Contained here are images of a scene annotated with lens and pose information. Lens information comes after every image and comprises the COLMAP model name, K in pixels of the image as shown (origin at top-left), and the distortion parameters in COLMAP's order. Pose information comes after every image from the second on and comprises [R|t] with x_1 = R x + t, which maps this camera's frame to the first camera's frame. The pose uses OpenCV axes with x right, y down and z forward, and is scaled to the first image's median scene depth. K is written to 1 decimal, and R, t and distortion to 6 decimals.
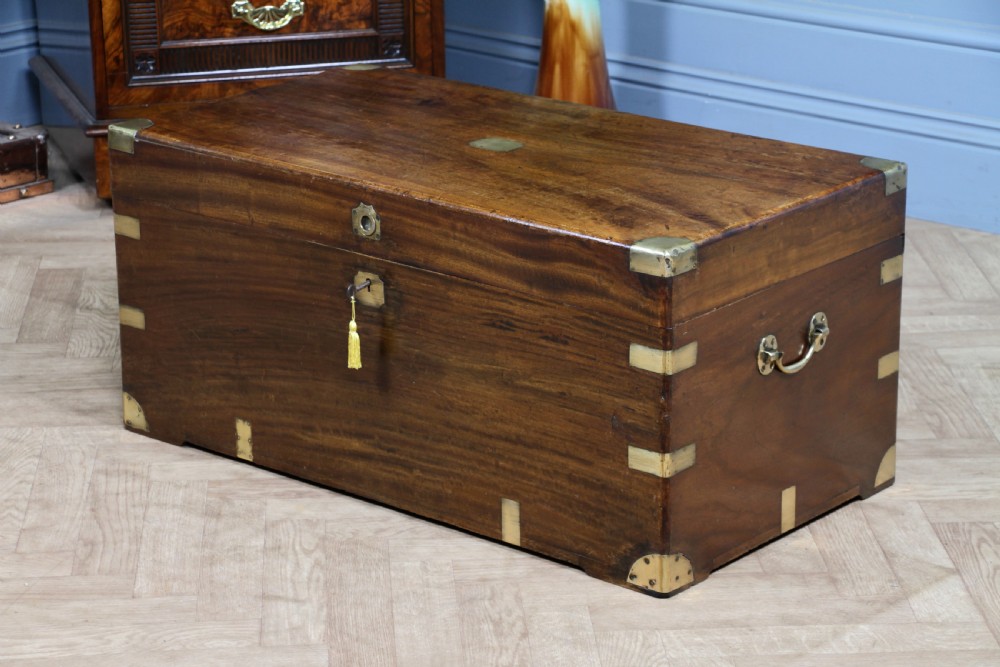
lens RADIAL K [[2871.2, 0, 501.9], [0, 2871.2, 337.2], [0, 0, 1]] dist [0.504900, 1.273423]
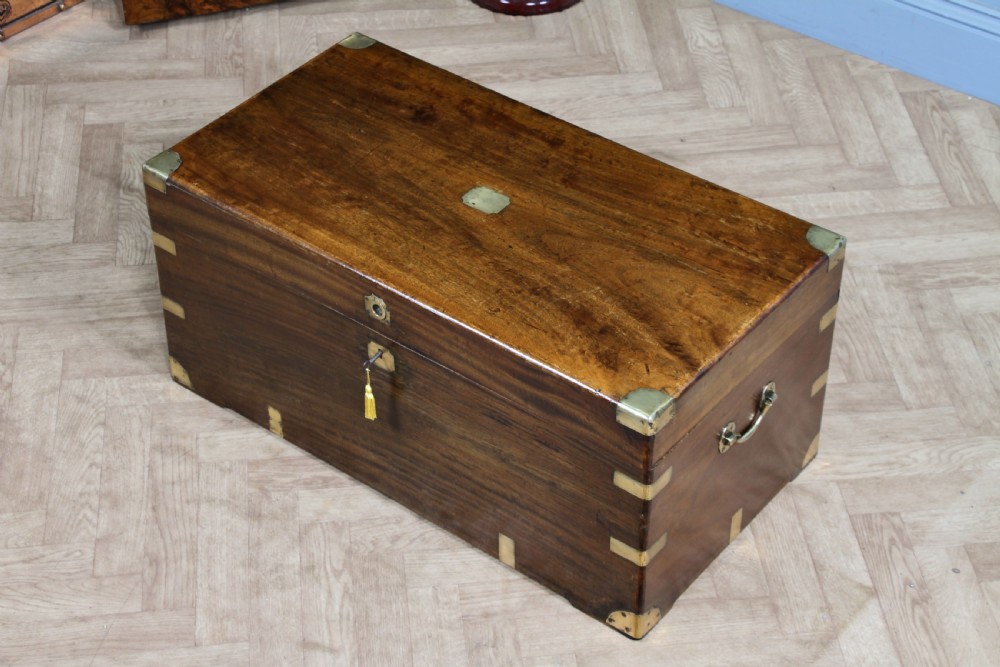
lens RADIAL K [[1980.0, 0, 500.0], [0, 1980.0, 333.5], [0, 0, 1]] dist [0.262191, 0.180061]
pose [[0.999141, -0.021725, 0.035279, -0.026619], [0.007294, 0.930427, 0.366405, -0.320362], [-0.040785, -0.365833, 0.929786, 0.263335]]
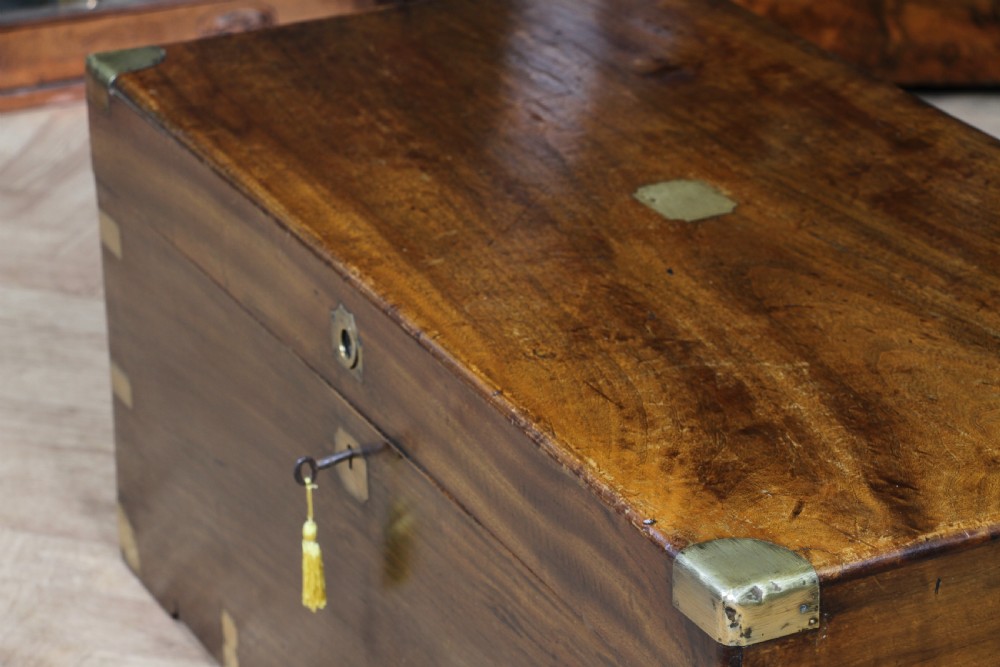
lens RADIAL K [[3055.8, 0, 500.0], [0, 3055.8, 333.5], [0, 0, 1]] dist [0.534991, 1.758788]
pose [[0.923407, 0.156128, -0.350632, 0.170365], [-0.114745, 0.984044, 0.135984, -0.119469], [0.366268, -0.085336, 0.926588, 0.505275]]
